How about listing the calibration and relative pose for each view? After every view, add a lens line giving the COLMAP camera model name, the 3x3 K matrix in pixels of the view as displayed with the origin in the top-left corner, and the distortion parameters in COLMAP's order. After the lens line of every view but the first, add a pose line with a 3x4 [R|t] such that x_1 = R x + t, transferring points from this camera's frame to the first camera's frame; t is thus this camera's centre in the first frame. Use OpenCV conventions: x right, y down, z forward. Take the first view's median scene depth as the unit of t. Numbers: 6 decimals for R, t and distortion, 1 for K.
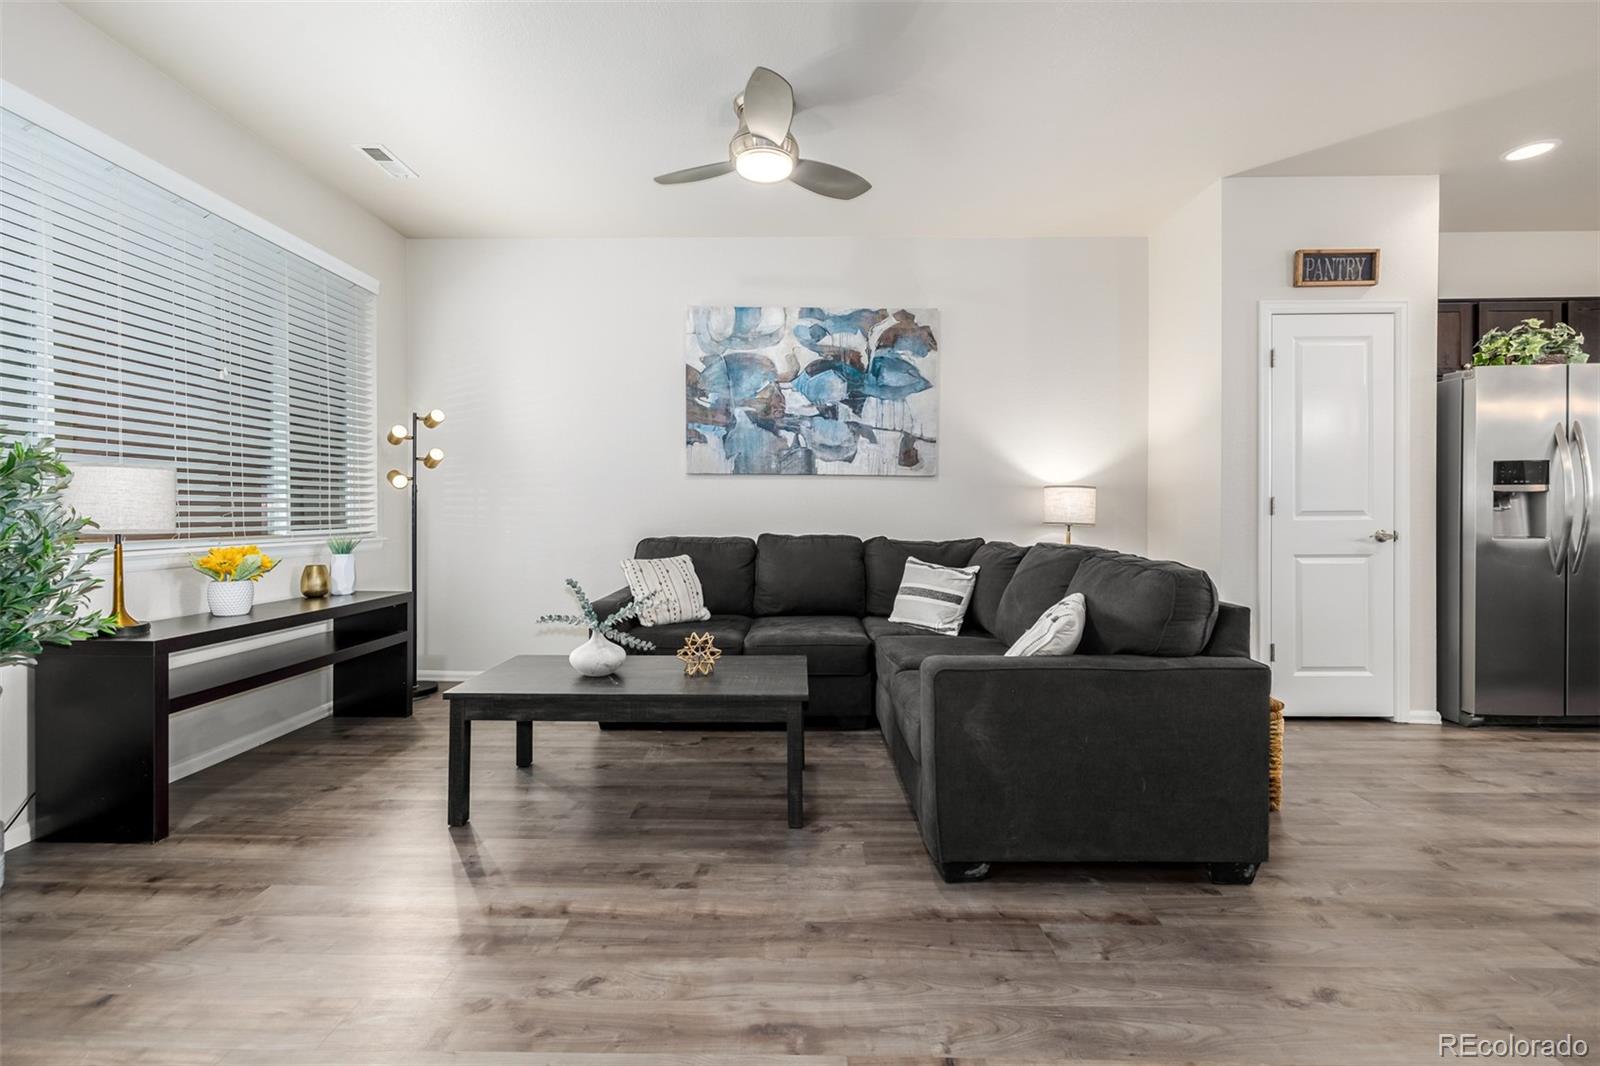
lens RADIAL K [[678.3, 0, 794.7], [0, 678.3, 518.5], [0, 0, 1]] dist [0.000923, -0.000581]
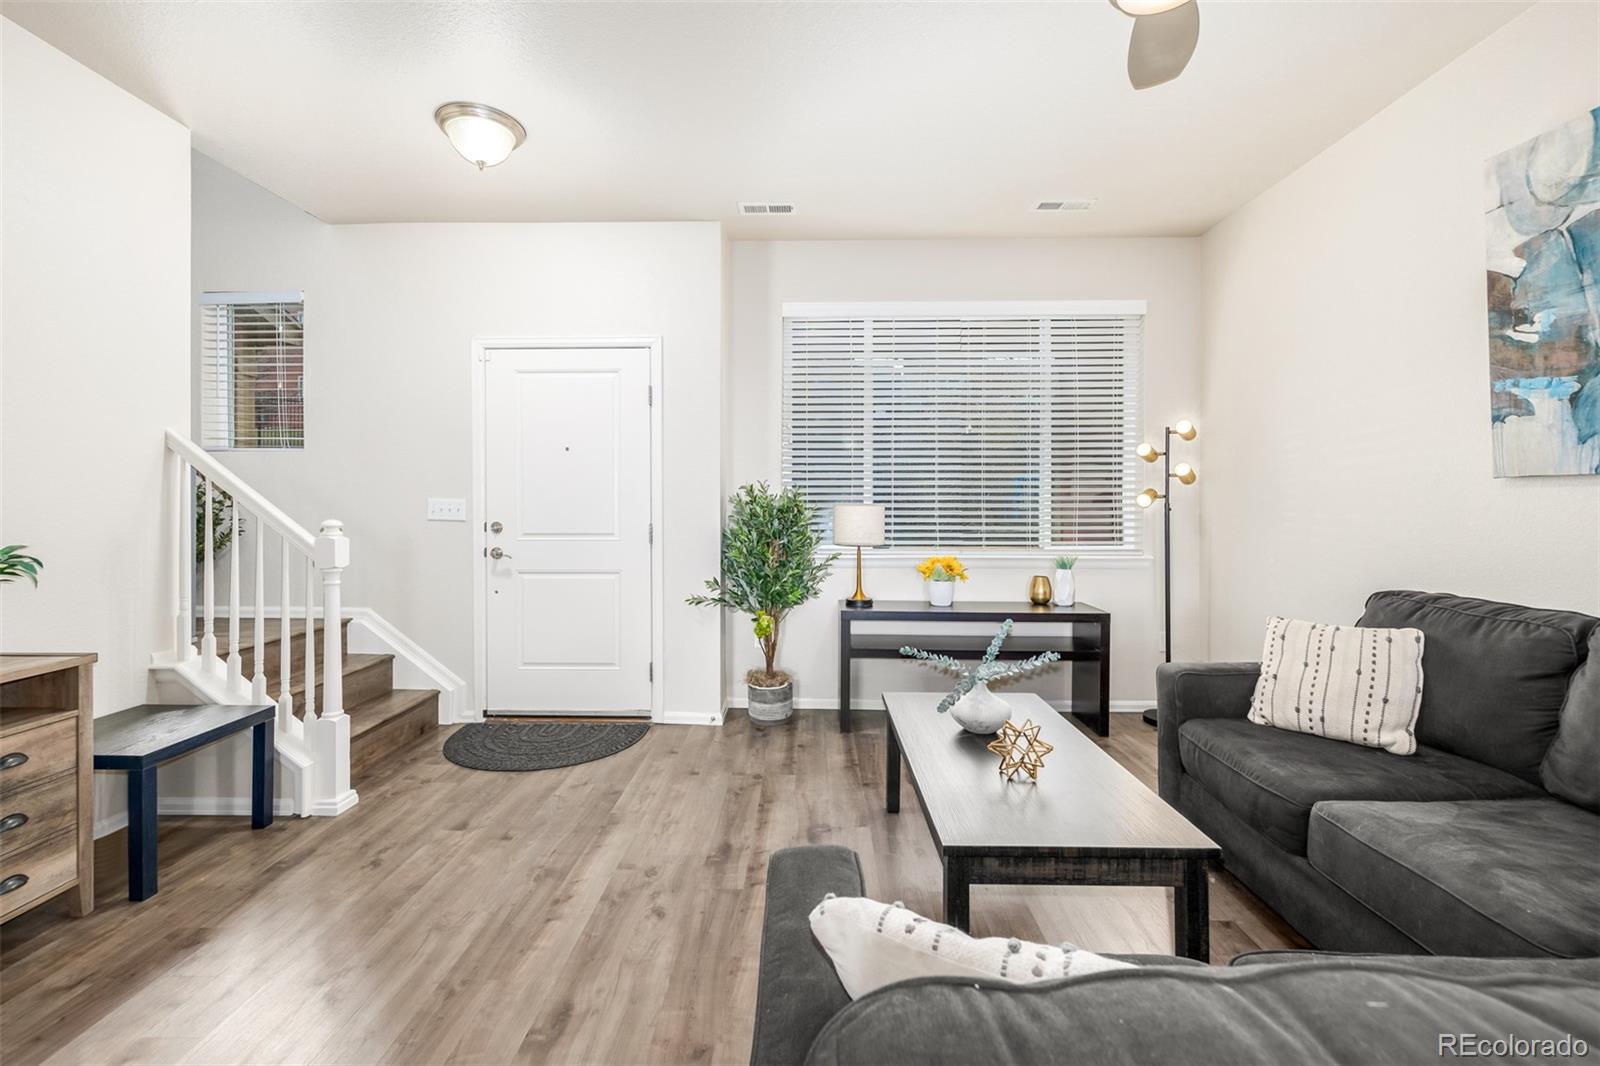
lens RADIAL K [[678.3, 0, 796.3], [0, 678.3, 508.5], [0, 0, 1]] dist [0.000923, -0.000581]
pose [[-0.004621, 0.004562, -0.999979, 0.421629], [-0.011395, 0.999924, 0.004614, -0.044337], [0.999924, 0.011416, -0.004569, 0.530326]]
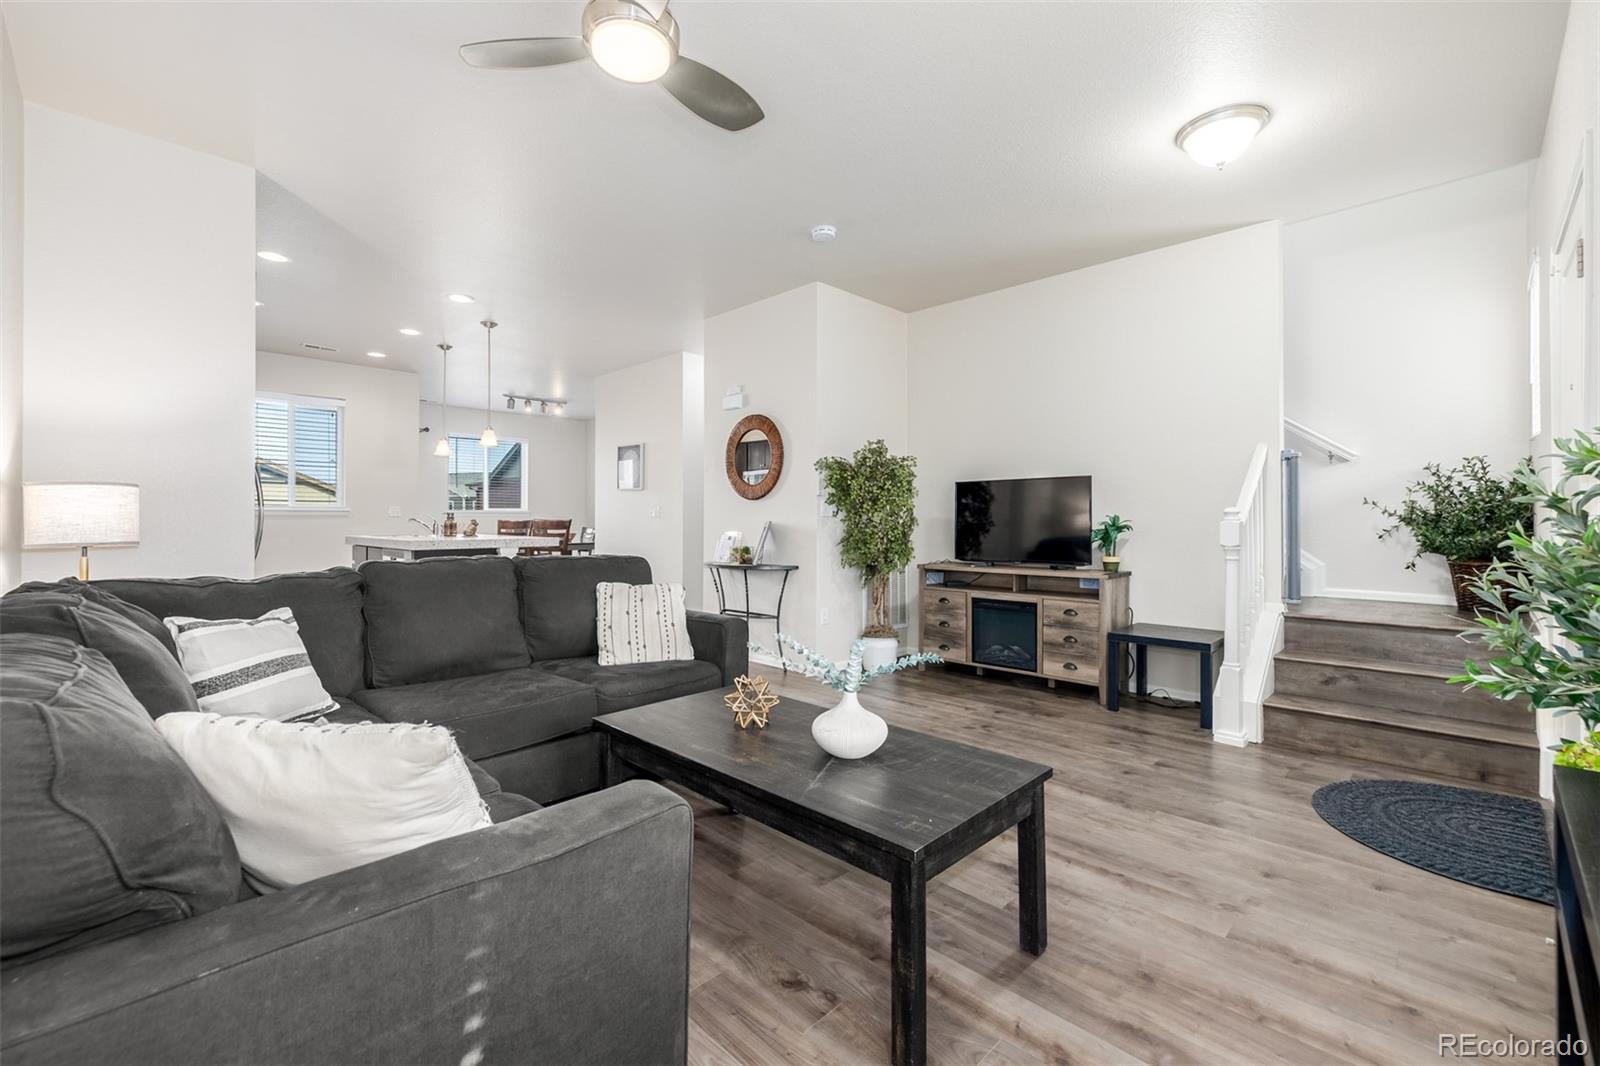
lens RADIAL K [[678.3, 0, 796.3], [0, 678.3, 516.0], [0, 0, 1]] dist [0.000923, -0.000581]
pose [[-0.722395, 0.002913, 0.691475, -0.522498], [0.006262, 0.999978, 0.002329, -0.016940], [-0.691452, 0.006012, -0.722397, 1.087383]]
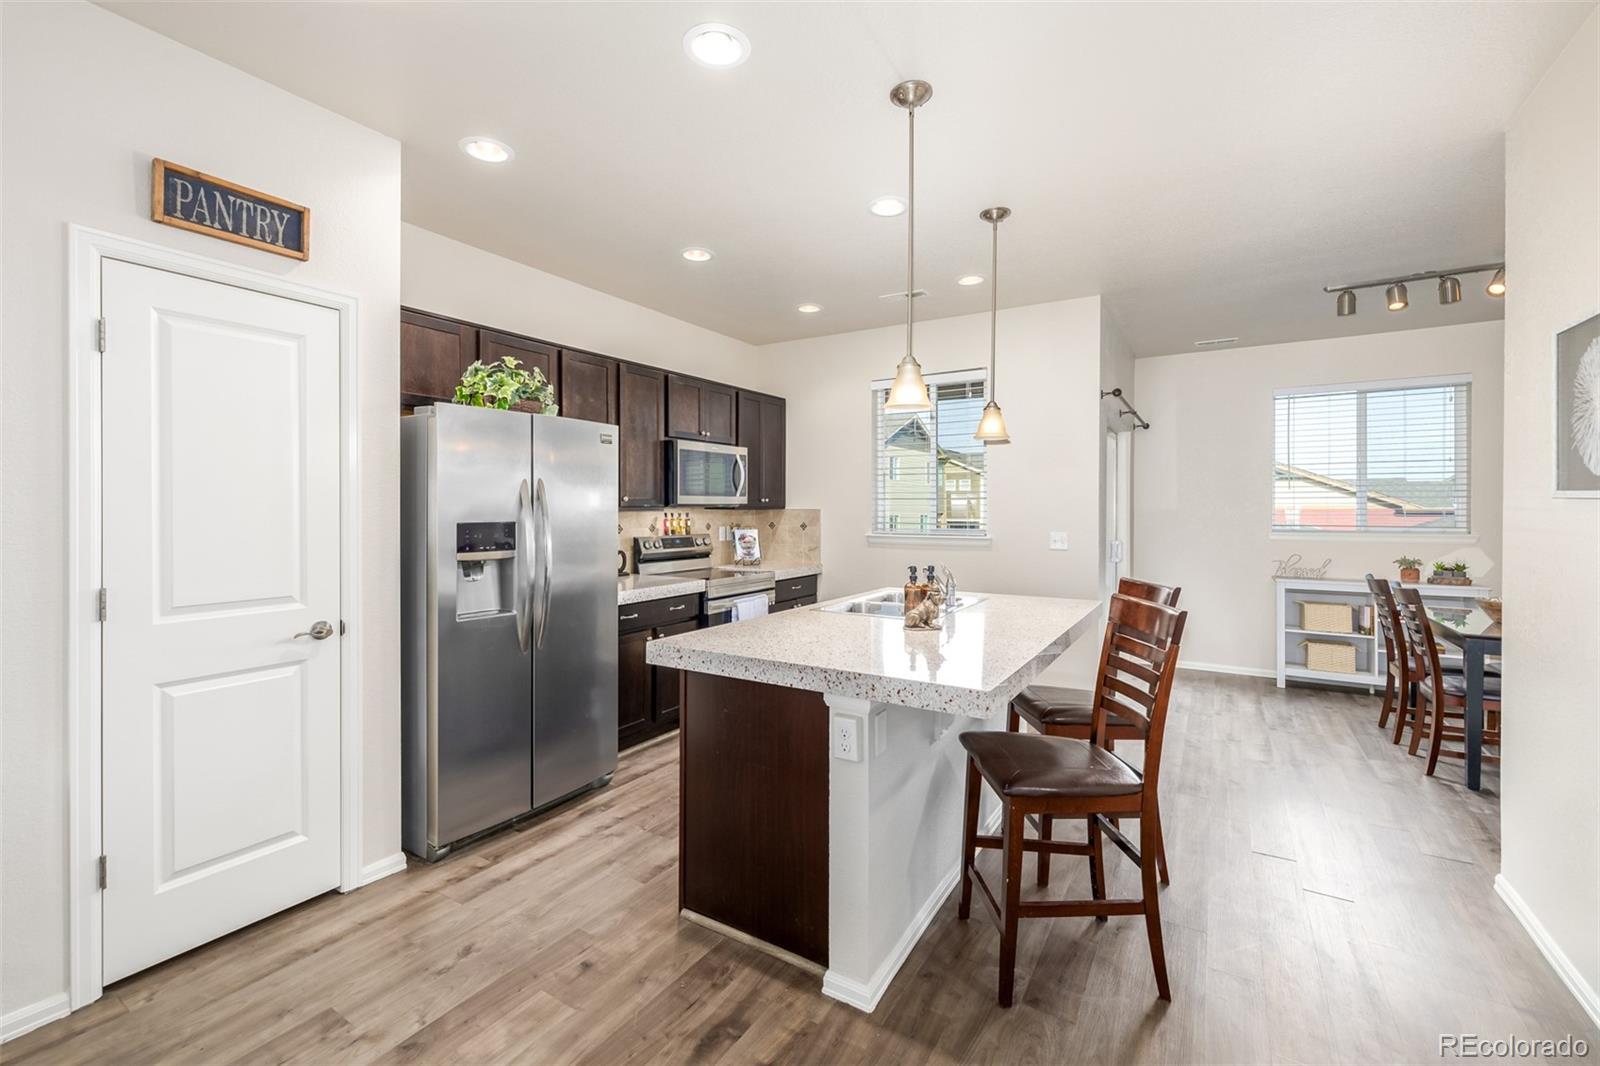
lens RADIAL K [[678.3, 0, 783.7], [0, 678.3, 512.6], [0, 0, 1]] dist [0.000923, -0.000581]
pose [[0.522629, 0.000266, 0.852560, 0.491115], [0.005590, 0.999977, -0.003738, -0.082300], [-0.852542, 0.006720, 0.522616, 0.226481]]
